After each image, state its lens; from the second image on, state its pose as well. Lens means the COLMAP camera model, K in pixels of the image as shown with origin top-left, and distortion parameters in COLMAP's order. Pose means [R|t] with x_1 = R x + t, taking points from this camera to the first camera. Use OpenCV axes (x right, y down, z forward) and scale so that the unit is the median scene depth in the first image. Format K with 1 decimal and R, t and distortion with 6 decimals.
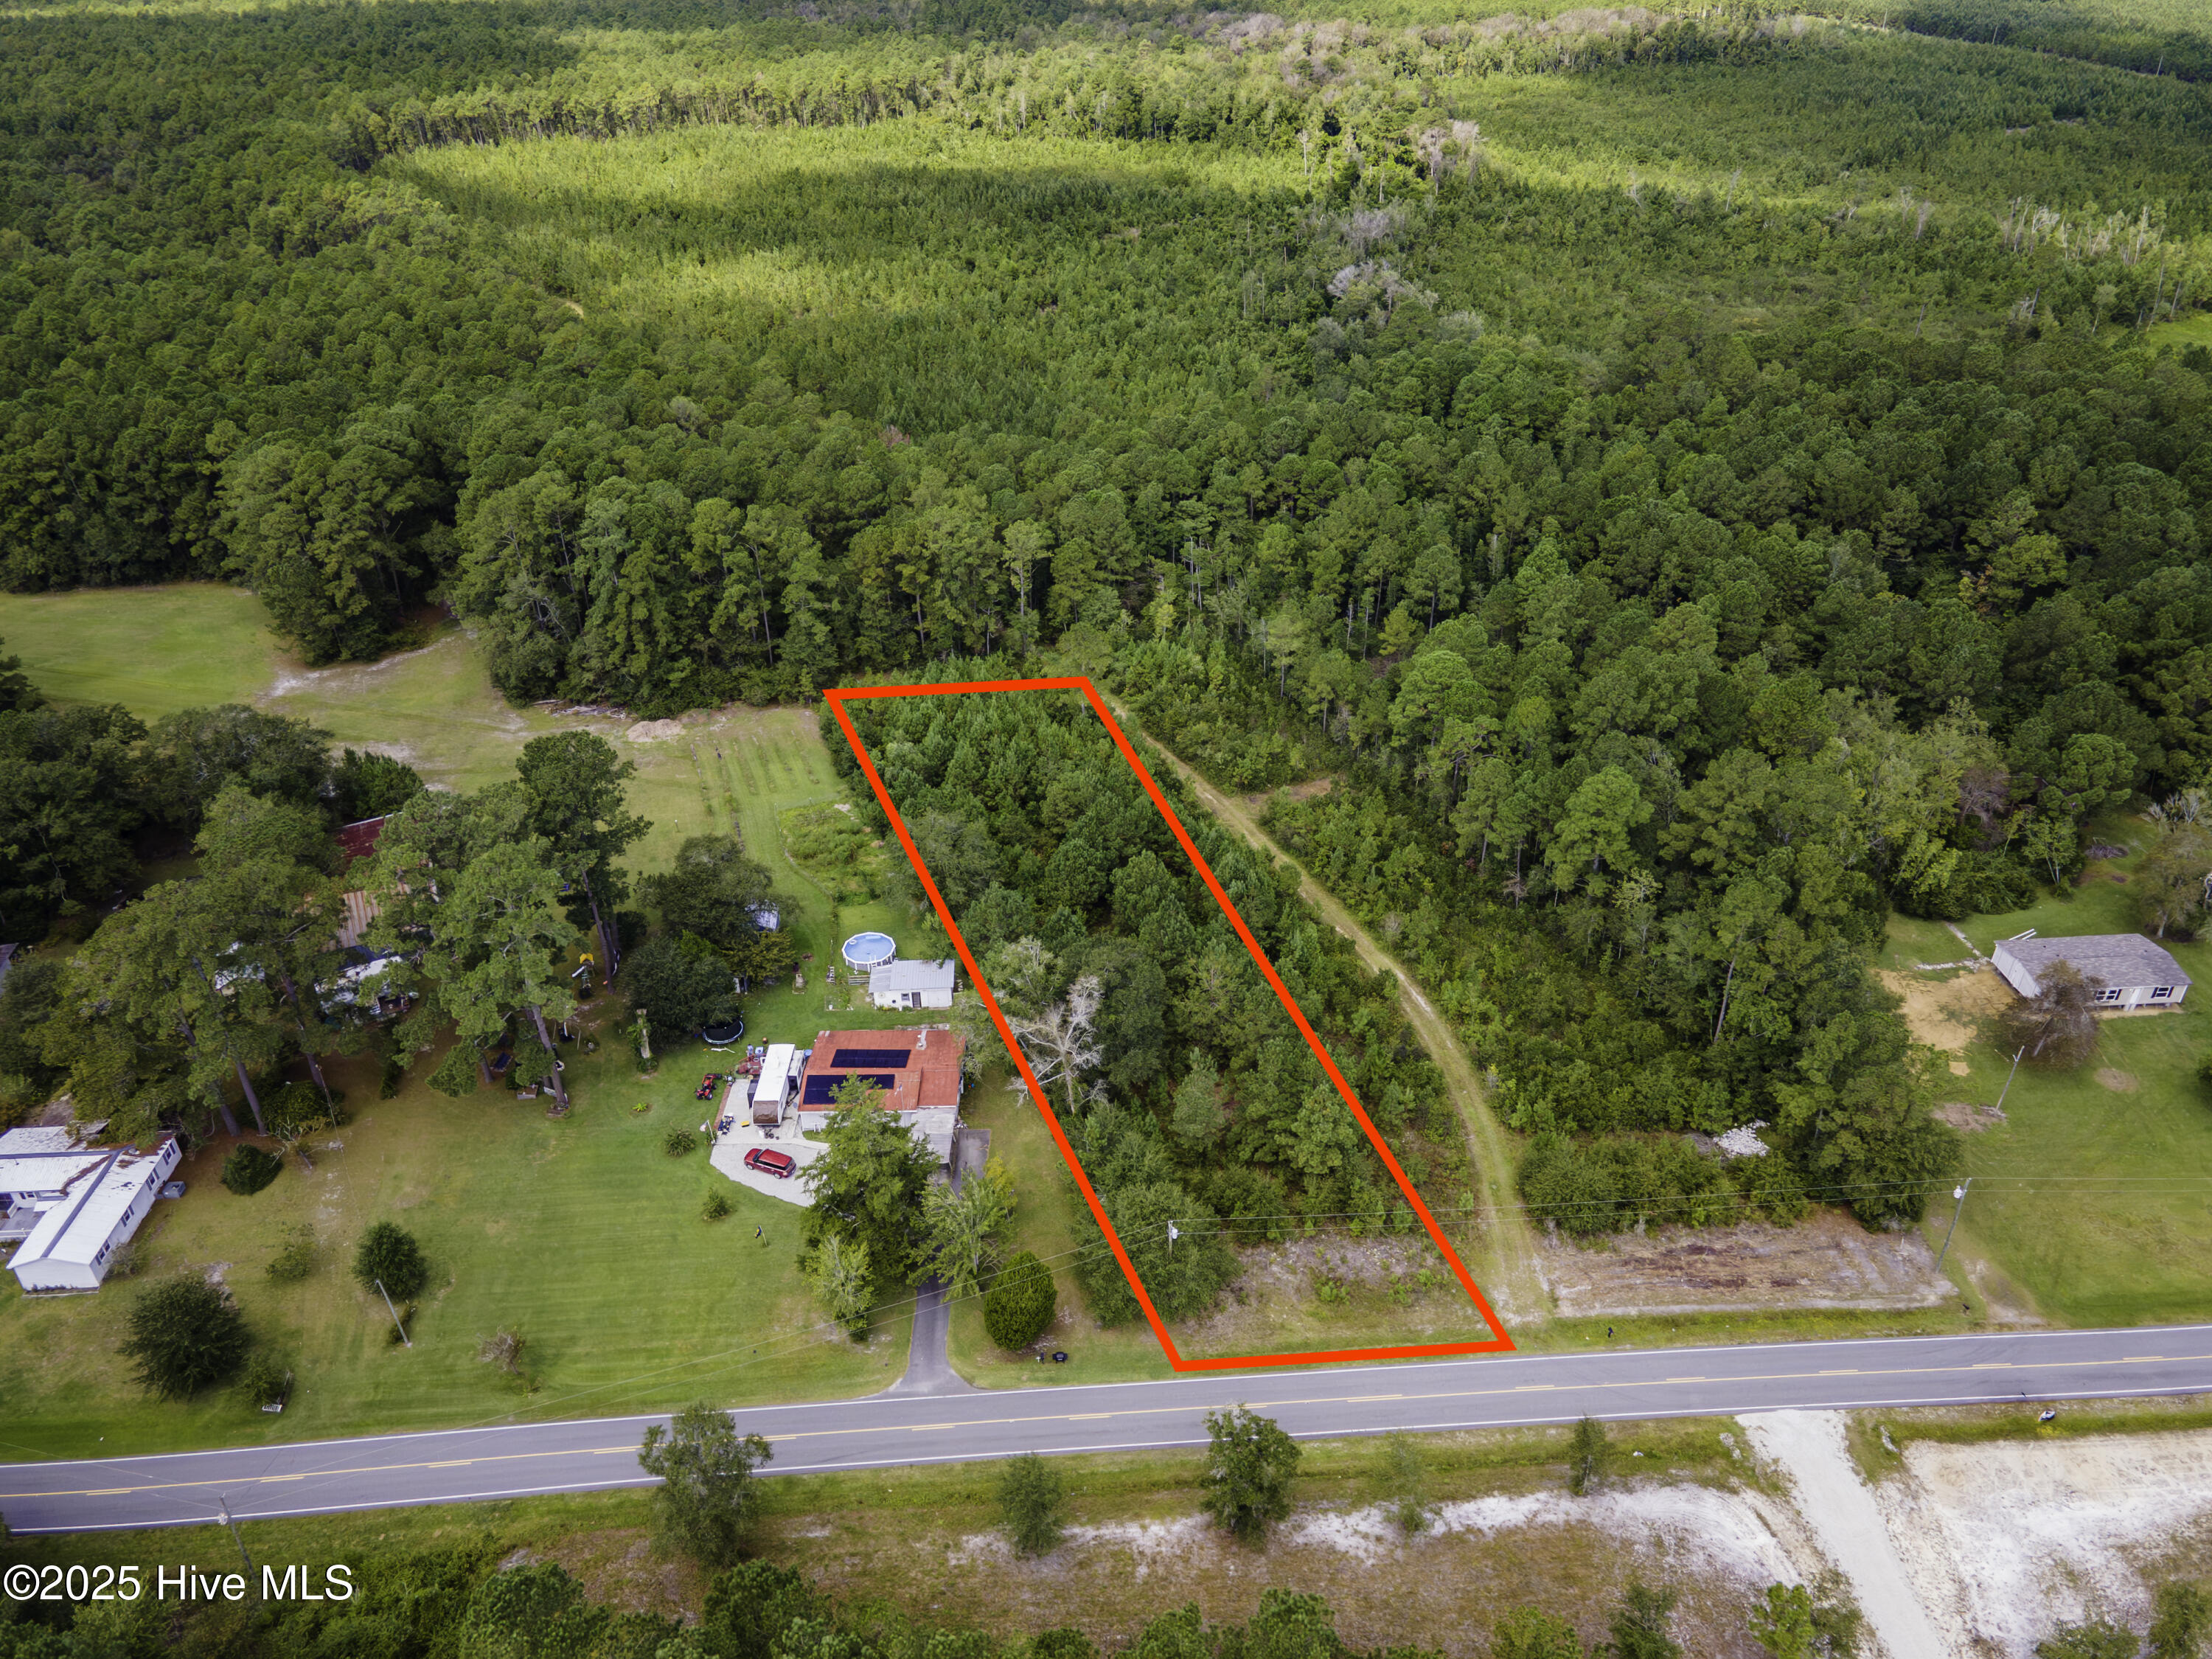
lens RADIAL K [[1615.2, 0, 1105.9], [0, 1615.2, 835.0], [0, 0, 1]] dist [0.034220, 0.019400]
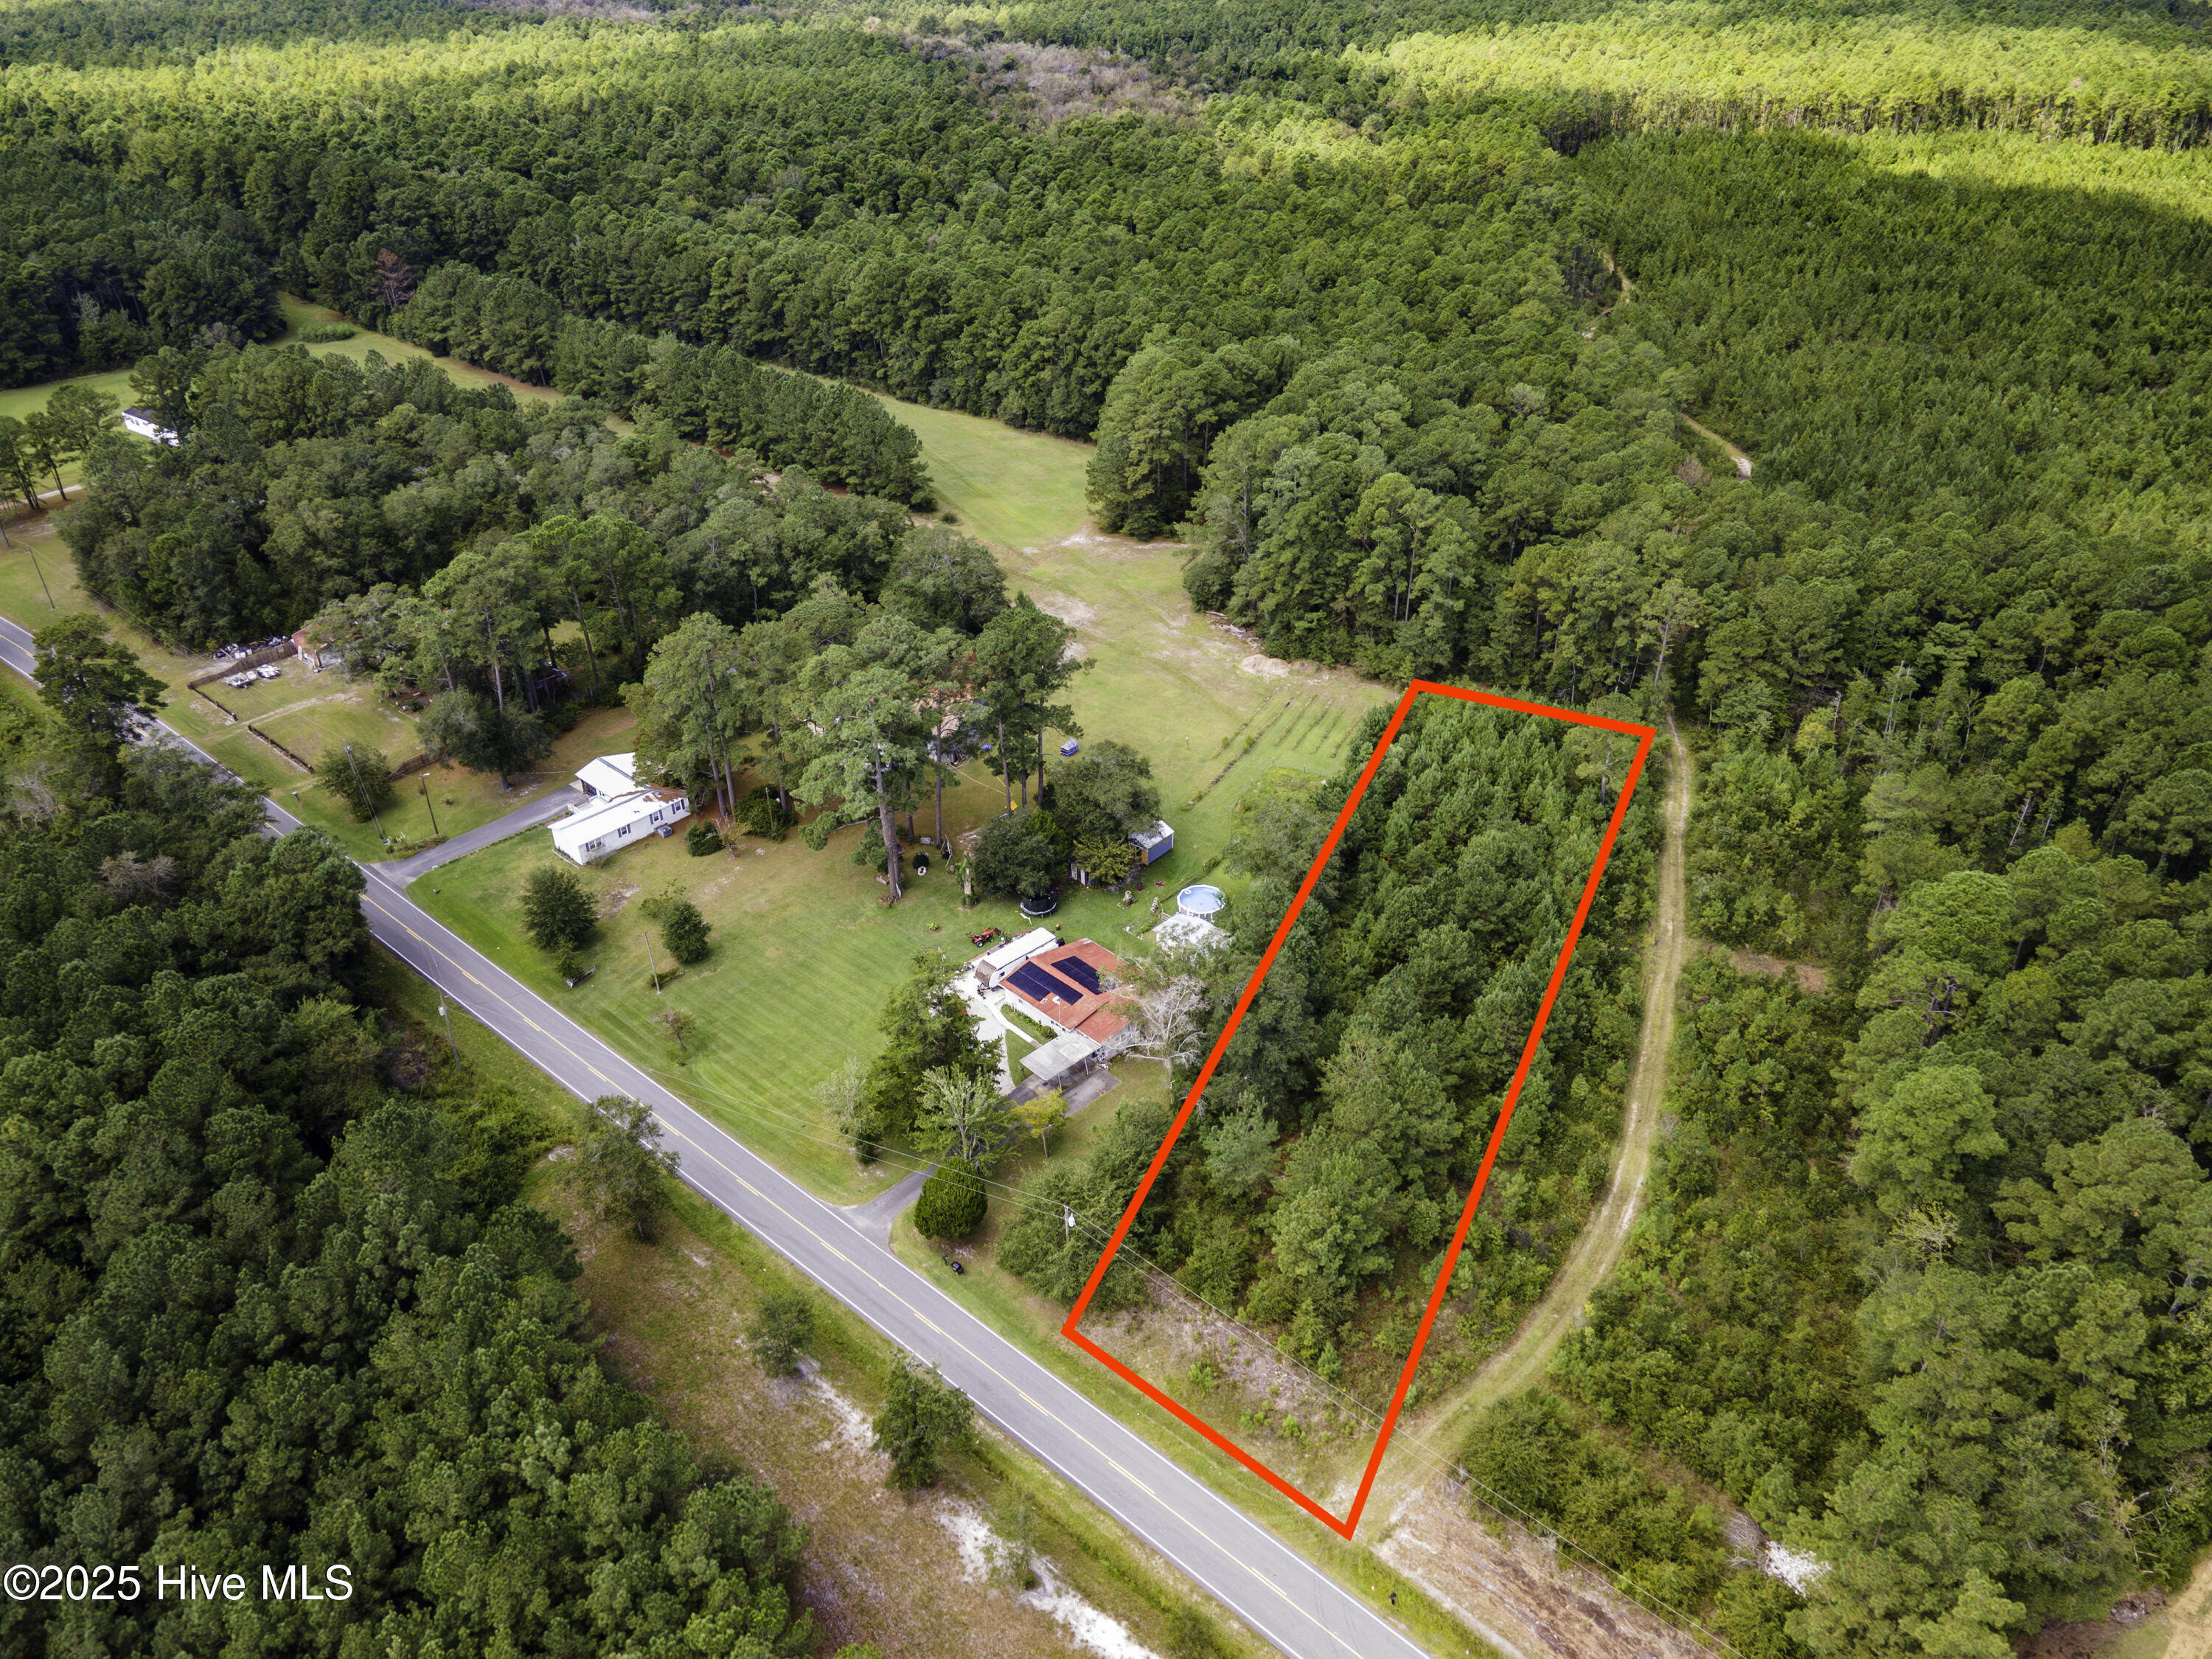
lens RADIAL K [[1615.2, 0, 1103.5], [0, 1615.2, 830.1], [0, 0, 1]] dist [0.034220, 0.019400]
pose [[0.696533, 0.378999, -0.609262, 0.499999], [-0.374916, 0.916223, 0.141329, -0.110821], [0.611784, 0.129982, 0.780273, 0.164420]]
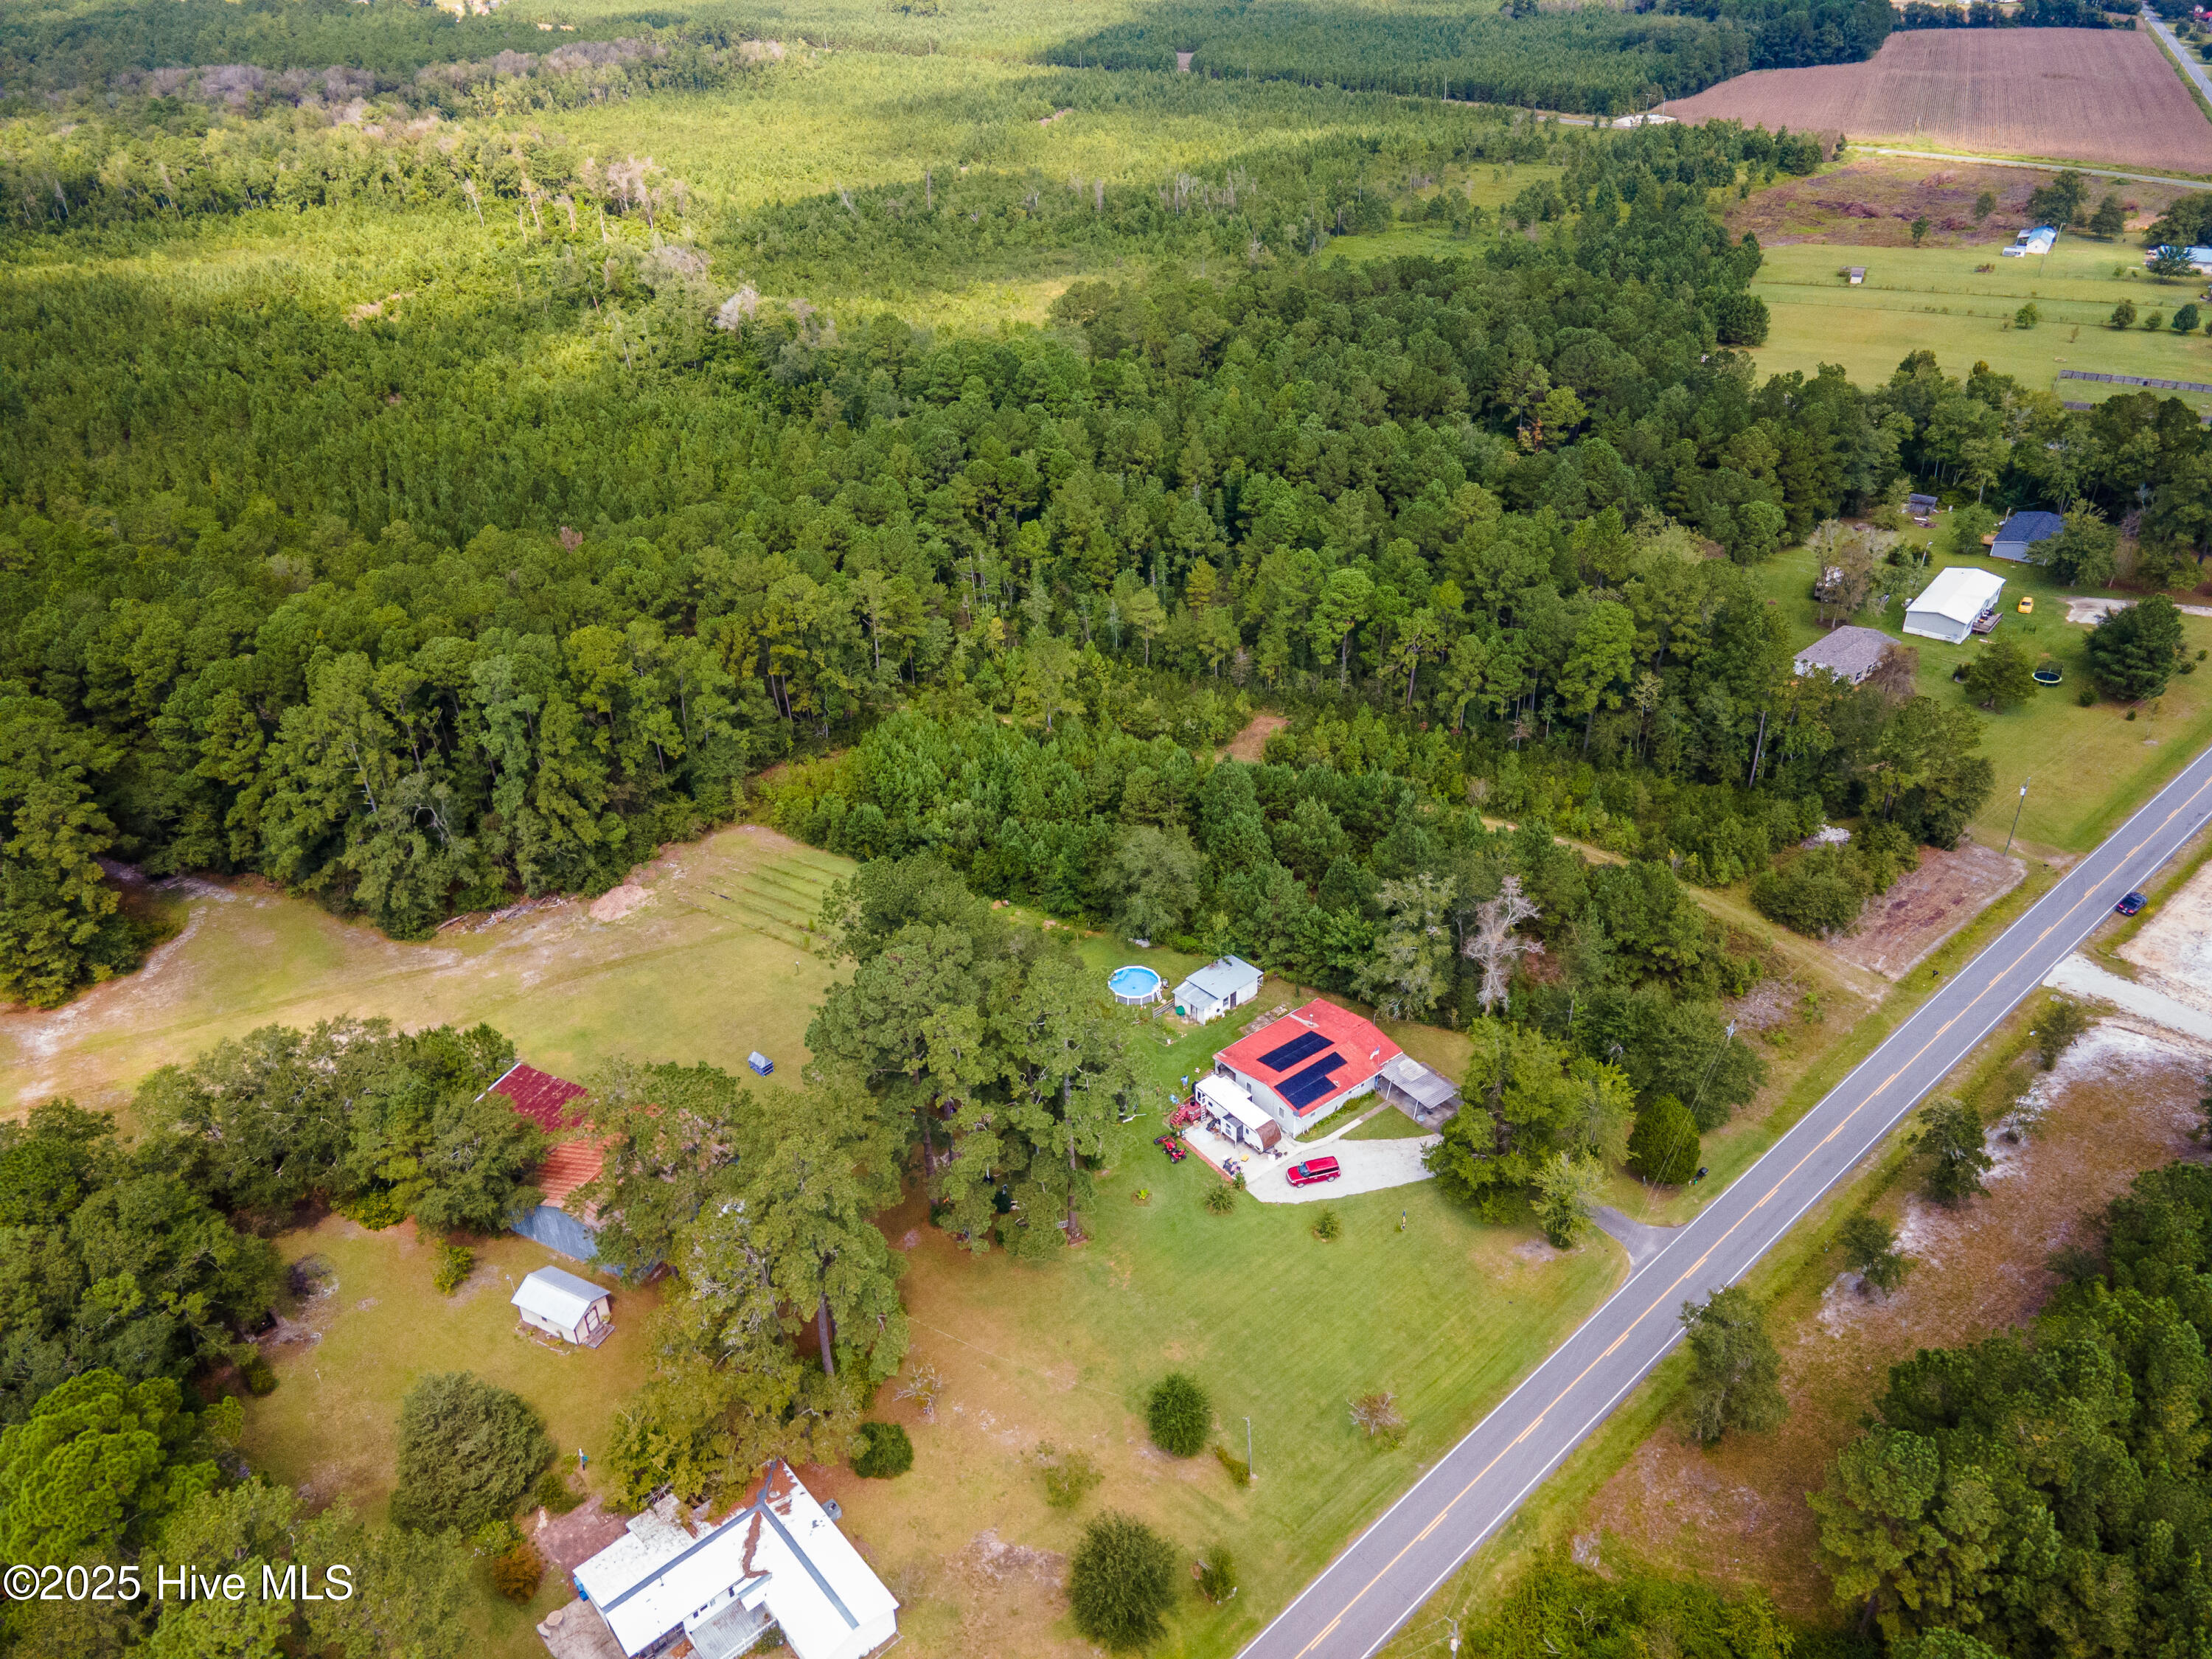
lens RADIAL K [[1615.2, 0, 1102.9], [0, 1615.2, 845.0], [0, 0, 1]] dist [0.034220, 0.019400]
pose [[0.782180, -0.334359, 0.525737, -0.759525], [0.341365, 0.935866, 0.087318, -0.117260], [-0.521215, 0.111169, 0.846154, 0.198575]]
